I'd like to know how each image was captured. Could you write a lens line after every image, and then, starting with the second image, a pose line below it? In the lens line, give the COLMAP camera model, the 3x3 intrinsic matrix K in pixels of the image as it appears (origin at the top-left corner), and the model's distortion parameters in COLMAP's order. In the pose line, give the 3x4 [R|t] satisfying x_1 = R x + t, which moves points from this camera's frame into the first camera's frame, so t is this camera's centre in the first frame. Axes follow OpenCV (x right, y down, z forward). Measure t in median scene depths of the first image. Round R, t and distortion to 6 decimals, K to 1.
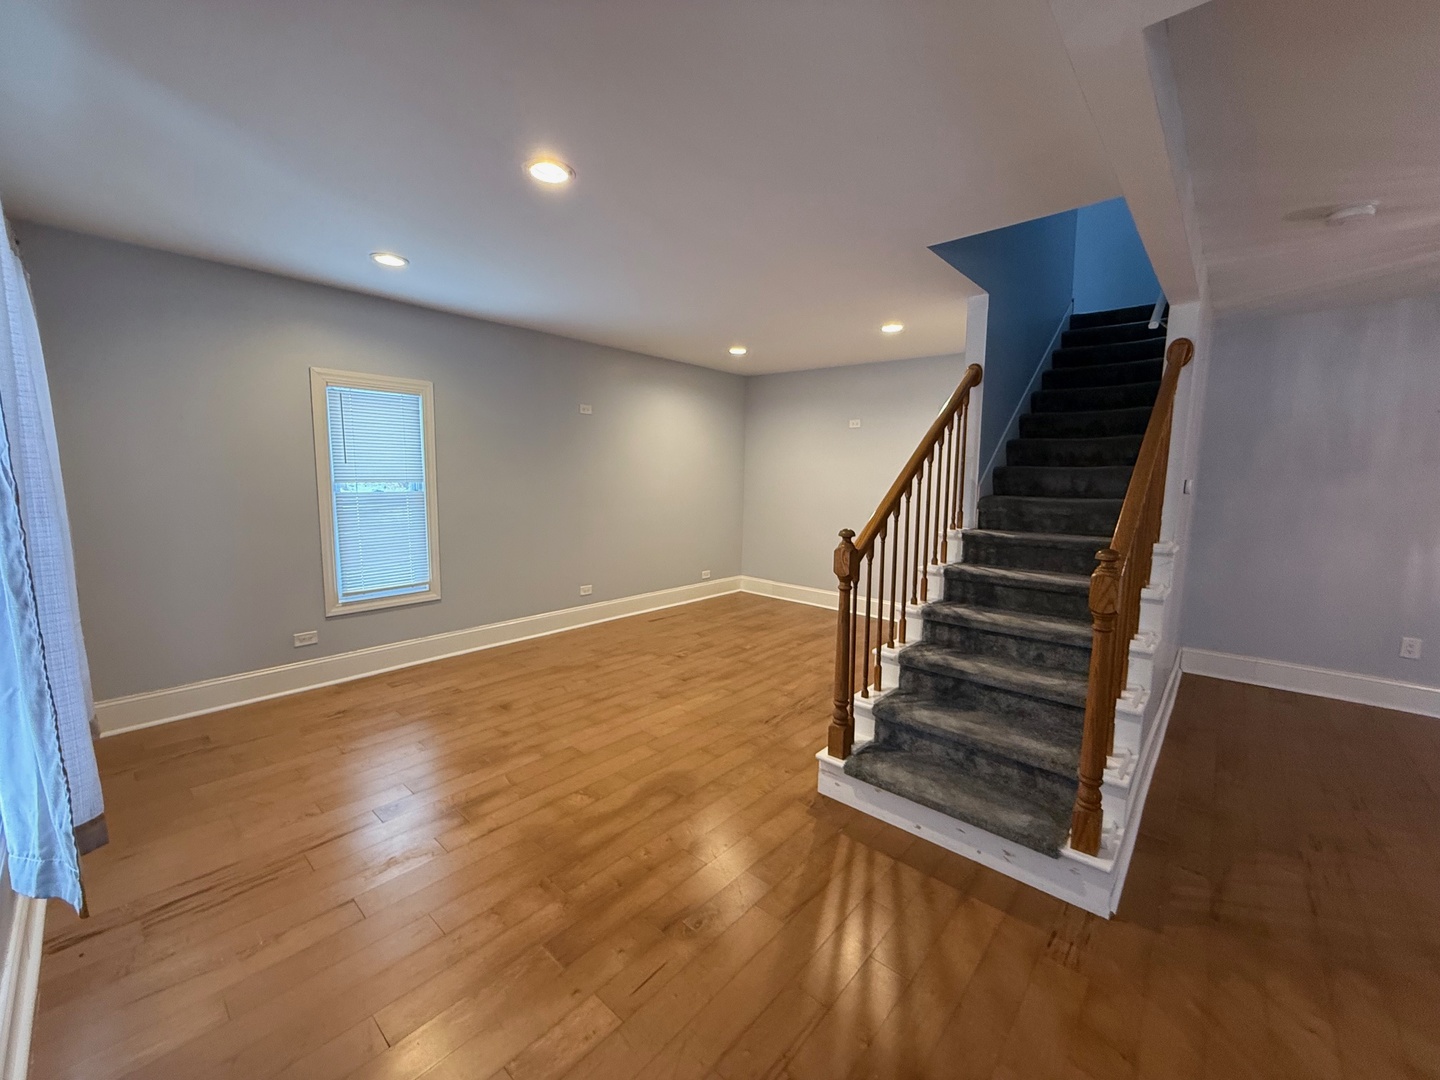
lens RADIAL K [[571.8, 0, 716.9], [0, 571.8, 537.0], [0, 0, 1]] dist [-0.000395, -0.000232]
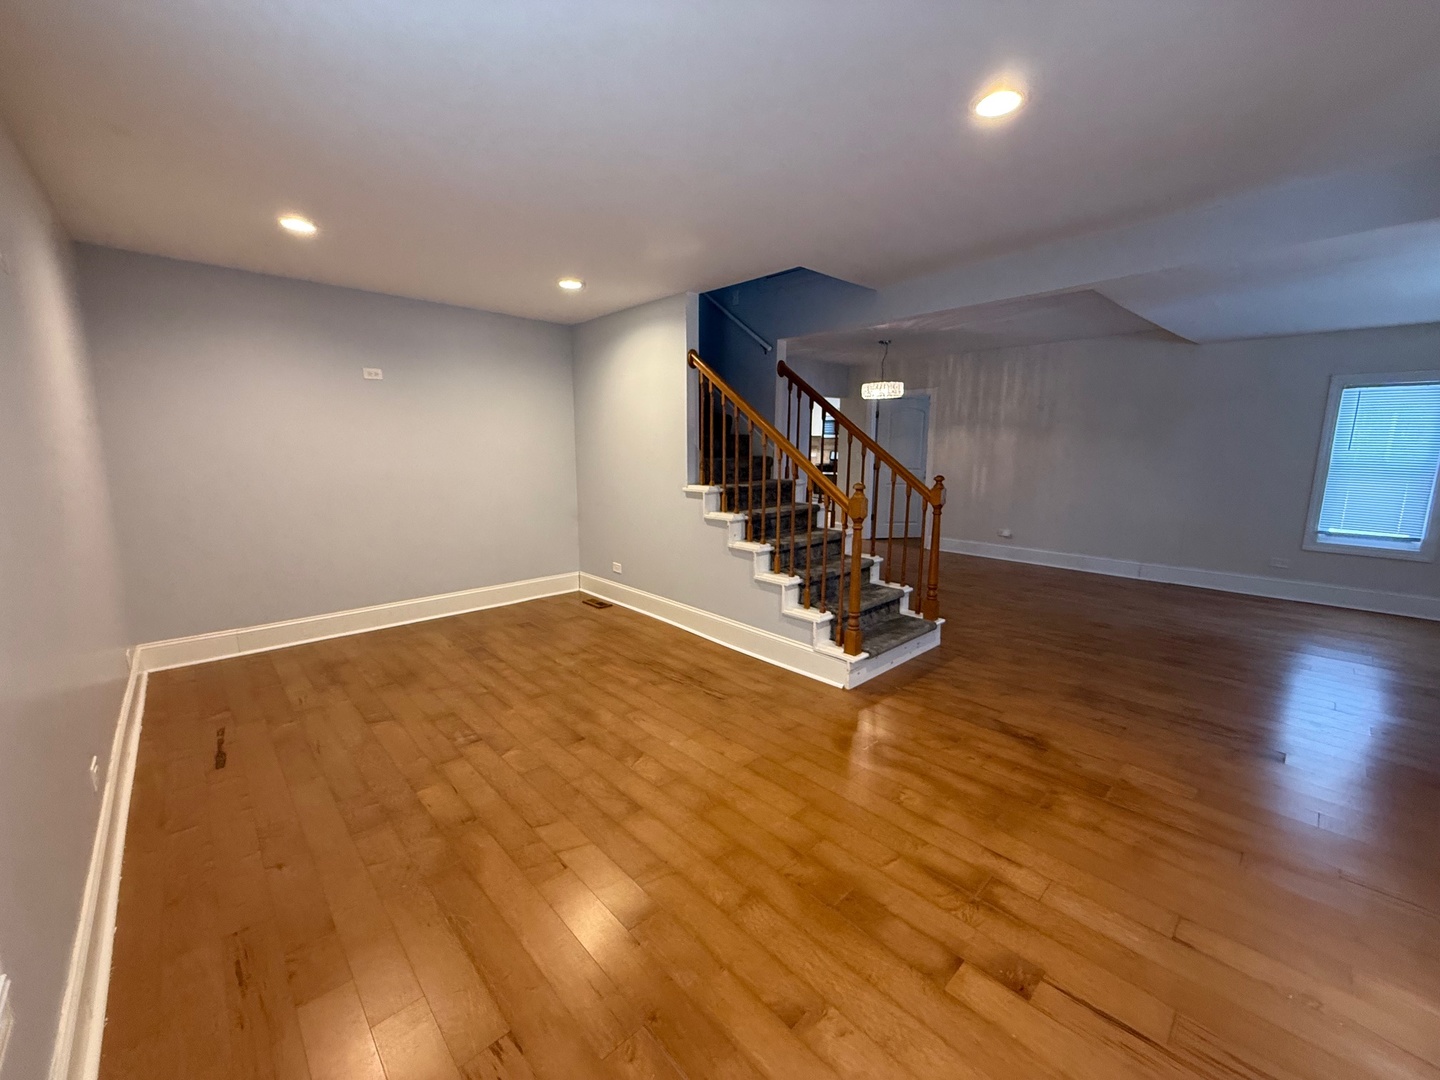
lens RADIAL K [[571.8, 0, 716.9], [0, 571.8, 537.0], [0, 0, 1]] dist [-0.000395, -0.000232]
pose [[0.096940, -0.177522, 0.979331, -0.701724], [0.117997, 0.979075, 0.165796, -0.093033], [-0.988271, 0.099486, 0.115859, 0.740520]]
